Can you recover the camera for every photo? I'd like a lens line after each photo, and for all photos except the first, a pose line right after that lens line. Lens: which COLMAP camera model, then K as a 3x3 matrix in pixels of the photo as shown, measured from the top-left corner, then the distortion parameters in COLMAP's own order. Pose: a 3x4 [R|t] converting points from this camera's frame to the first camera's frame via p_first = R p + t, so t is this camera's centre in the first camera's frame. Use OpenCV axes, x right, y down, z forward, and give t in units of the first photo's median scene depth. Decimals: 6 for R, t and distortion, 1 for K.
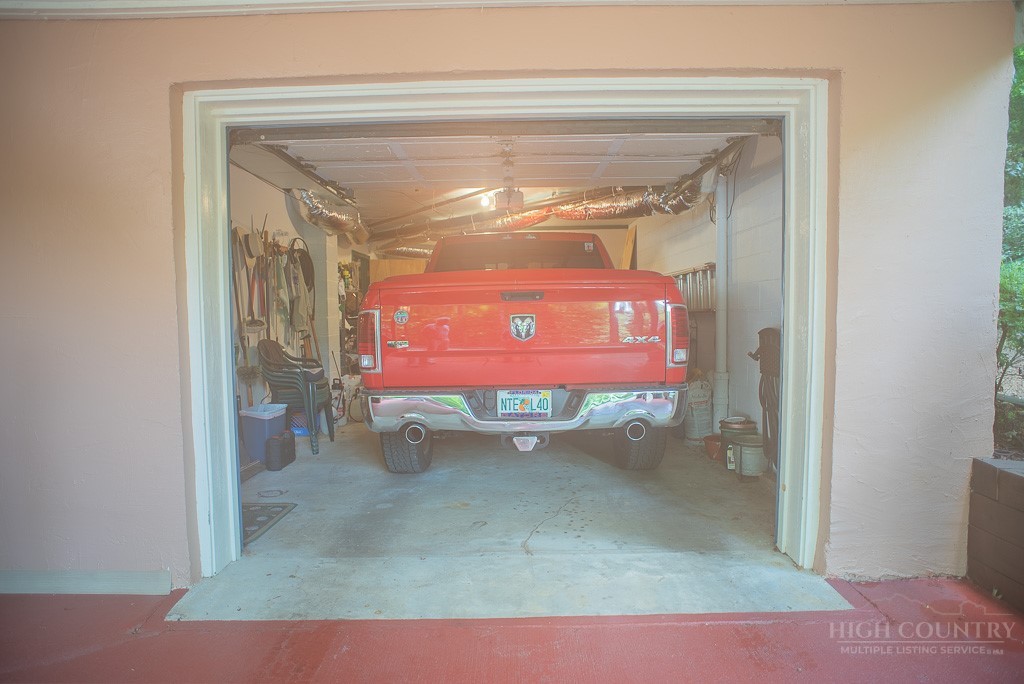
lens RADIAL K [[601.6, 0, 512.0], [0, 601.6, 342.0], [0, 0, 1]] dist [-0.064621, 0.001073]
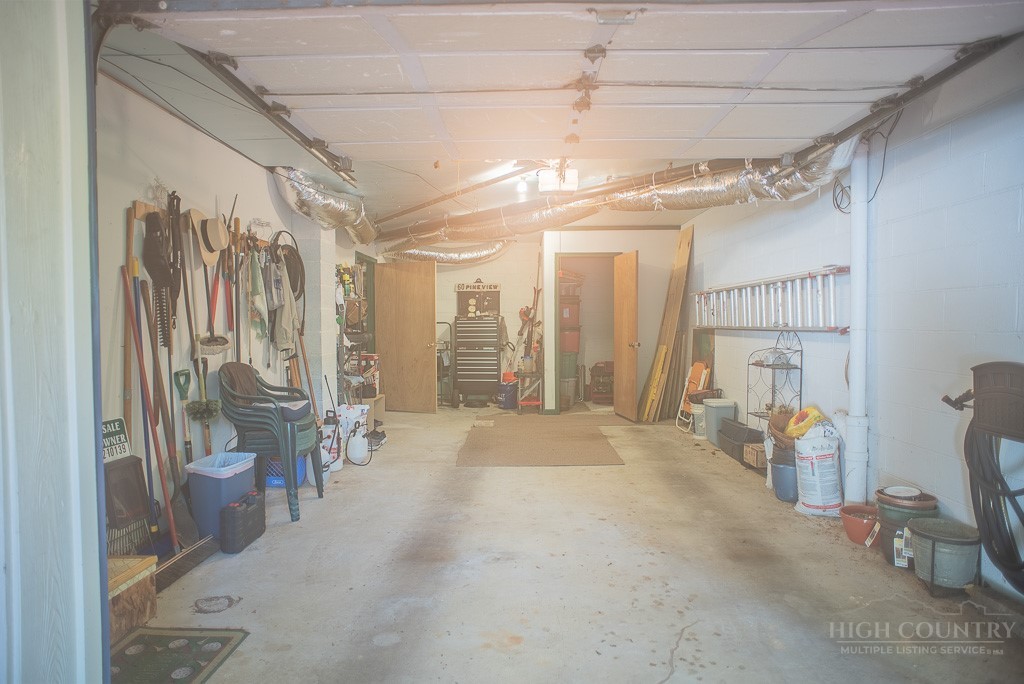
lens RADIAL K [[601.6, 0, 512.0], [0, 601.6, 342.0], [0, 0, 1]] dist [-0.064621, 0.001073]
pose [[0.999809, 0.010085, -0.016755, -0.045445], [-0.010409, 0.999758, -0.019402, -0.016781], [0.016556, 0.019573, 0.999671, 0.232778]]
